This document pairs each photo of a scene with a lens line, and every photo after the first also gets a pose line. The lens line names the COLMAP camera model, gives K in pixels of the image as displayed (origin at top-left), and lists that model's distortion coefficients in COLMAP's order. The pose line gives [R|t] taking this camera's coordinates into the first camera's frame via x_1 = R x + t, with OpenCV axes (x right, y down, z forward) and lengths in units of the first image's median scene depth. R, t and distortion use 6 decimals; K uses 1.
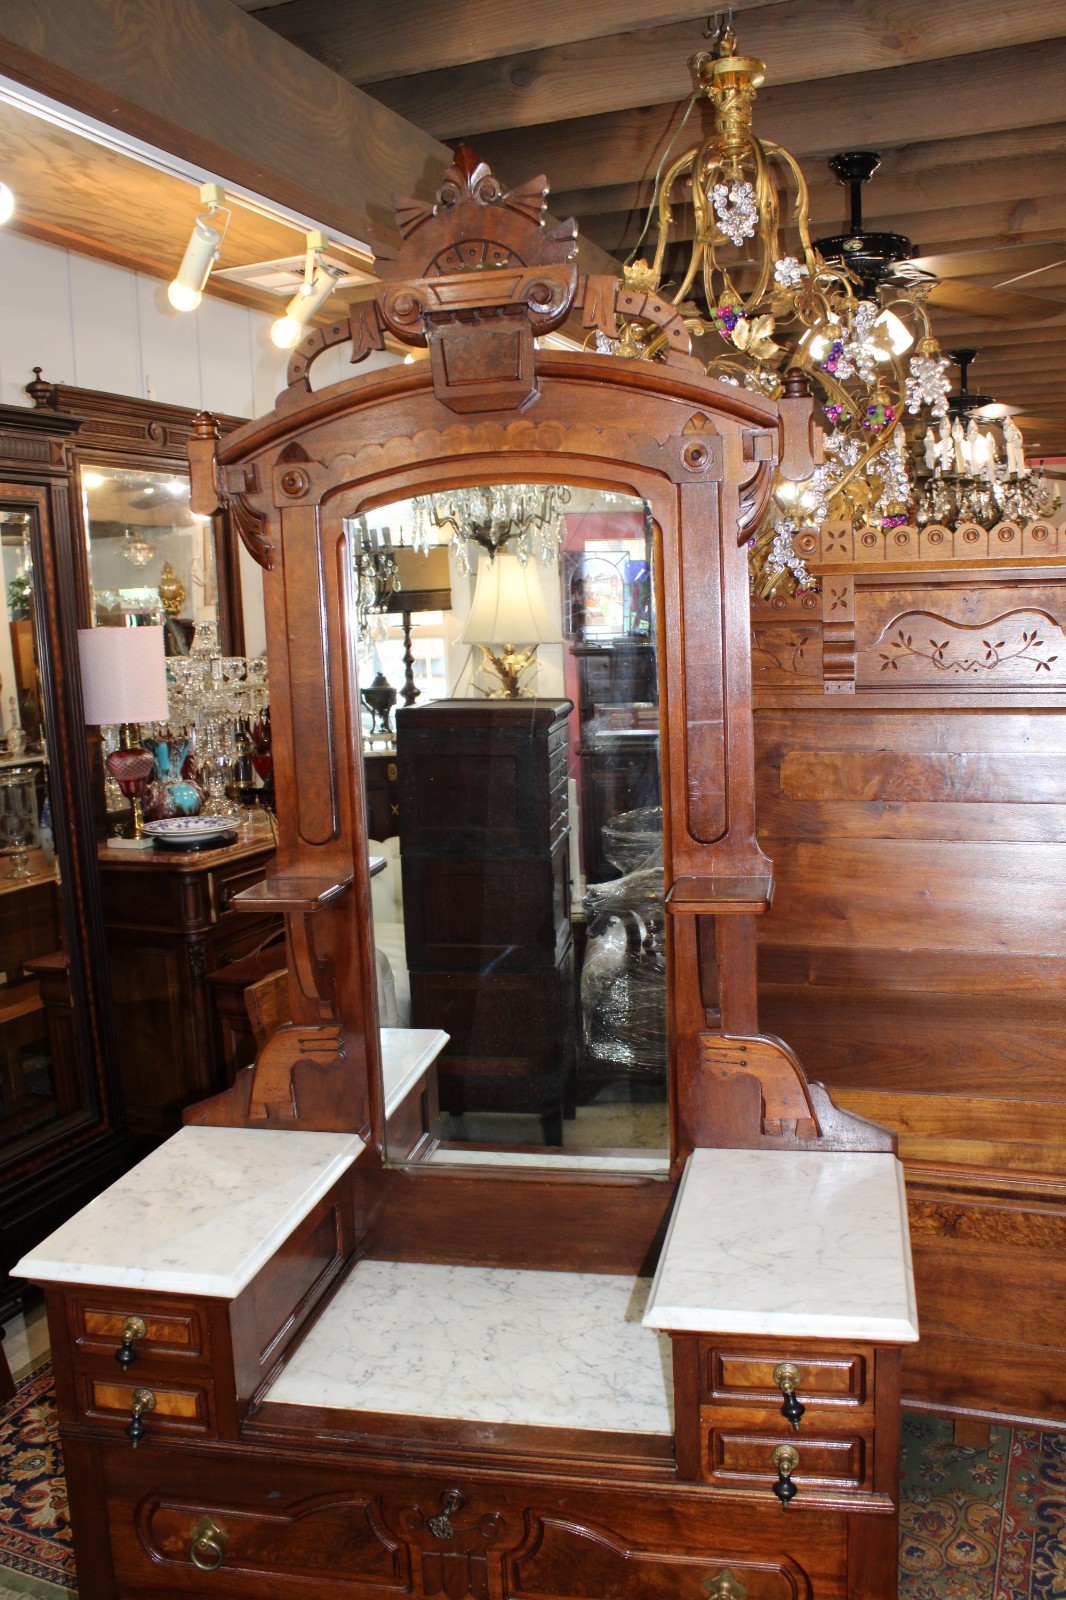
lens RADIAL K [[1382.0, 0, 529.0], [0, 1382.0, 818.3], [0, 0, 1]] dist [-0.159952, 0.148089]
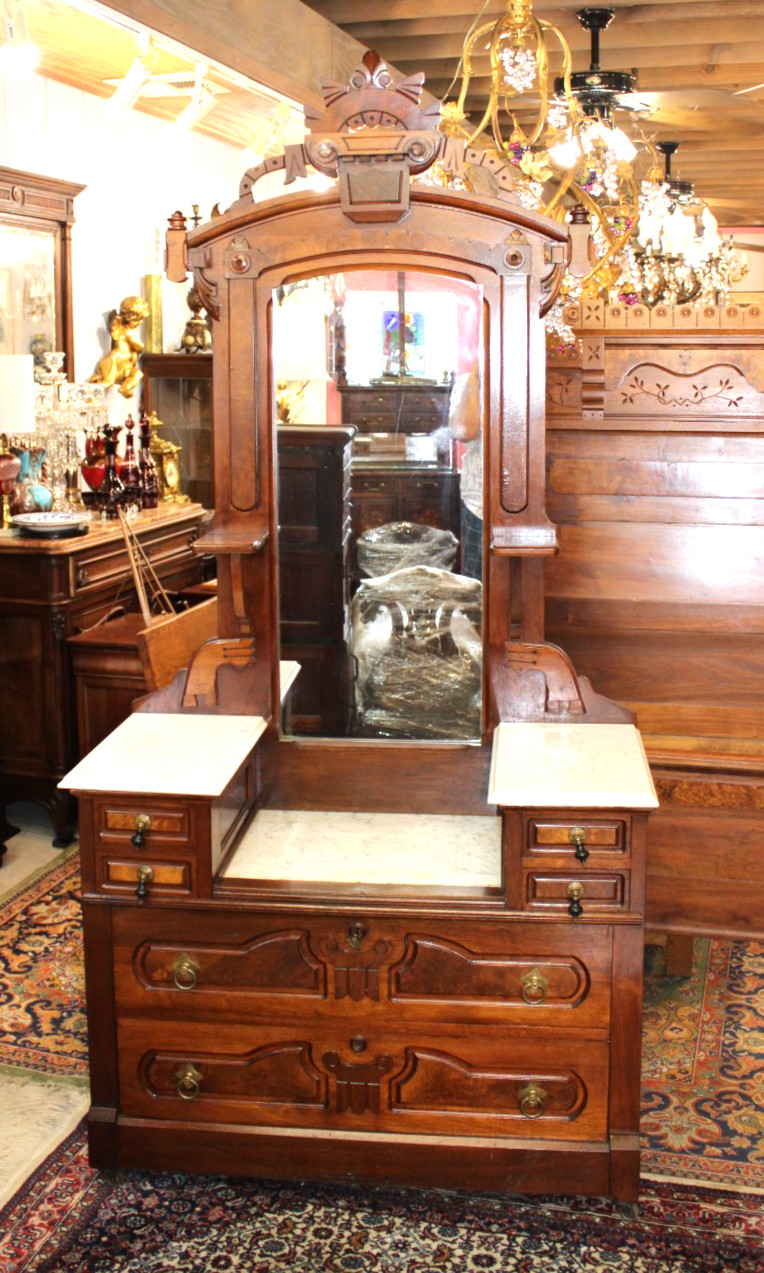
lens RADIAL K [[1378.7, 0, 348.3], [0, 1378.7, 495.1], [0, 0, 1]] dist [-0.157435, 0.142641]
pose [[0.995622, 0.024083, 0.090317, -0.171994], [-0.019869, 0.998684, -0.047279, 0.067598], [-0.091337, 0.045278, 0.994790, -0.441232]]
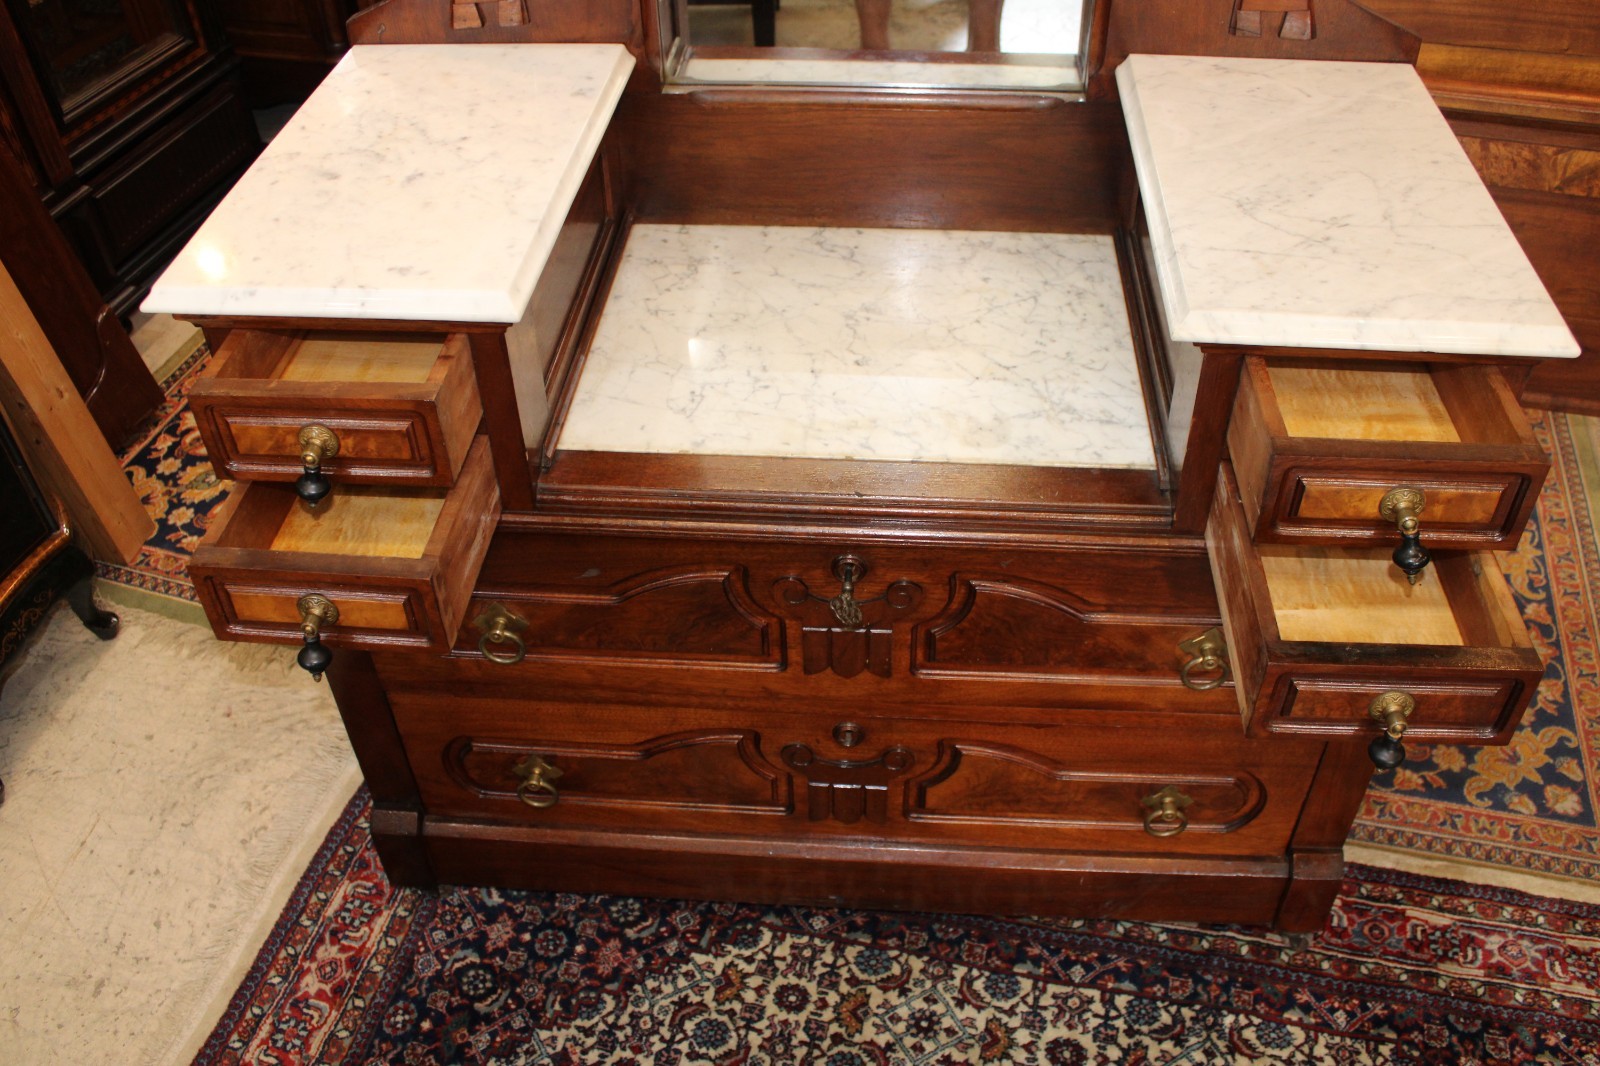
lens RADIAL K [[1382.0, 0, 810.6], [0, 1382.0, 528.0], [0, 0, 1]] dist [-0.159952, 0.148089]
pose [[0.991452, -0.067179, 0.111848, -0.125328], [-0.005223, 0.836135, 0.548499, 0.065542], [-0.130367, -0.544395, 0.828637, 0.311433]]
